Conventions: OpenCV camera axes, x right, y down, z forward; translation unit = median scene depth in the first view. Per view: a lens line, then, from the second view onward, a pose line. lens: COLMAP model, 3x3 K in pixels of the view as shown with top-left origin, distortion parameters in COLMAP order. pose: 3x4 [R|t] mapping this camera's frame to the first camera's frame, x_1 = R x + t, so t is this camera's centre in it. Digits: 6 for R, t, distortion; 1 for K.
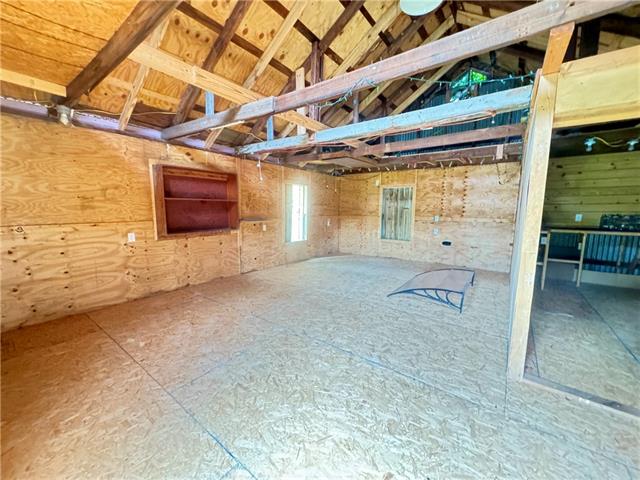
lens RADIAL K [[255.9, 0, 320.0], [0, 255.9, 240.0], [0, 0, 1]] dist [-0.002013, -0.000213]
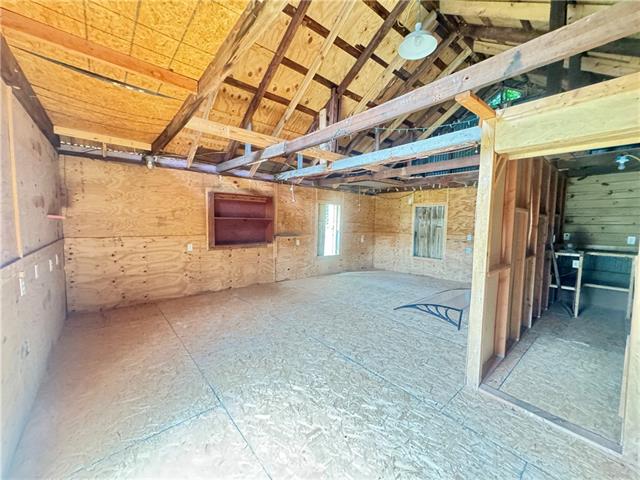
lens RADIAL K [[255.9, 0, 320.0], [0, 255.9, 240.0], [0, 0, 1]] dist [-0.002013, -0.000213]
pose [[0.975664, 0.023523, -0.218005, 0.196857], [-0.036151, 0.997880, -0.054122, -0.001110], [0.216270, 0.060687, 0.974446, -0.133158]]
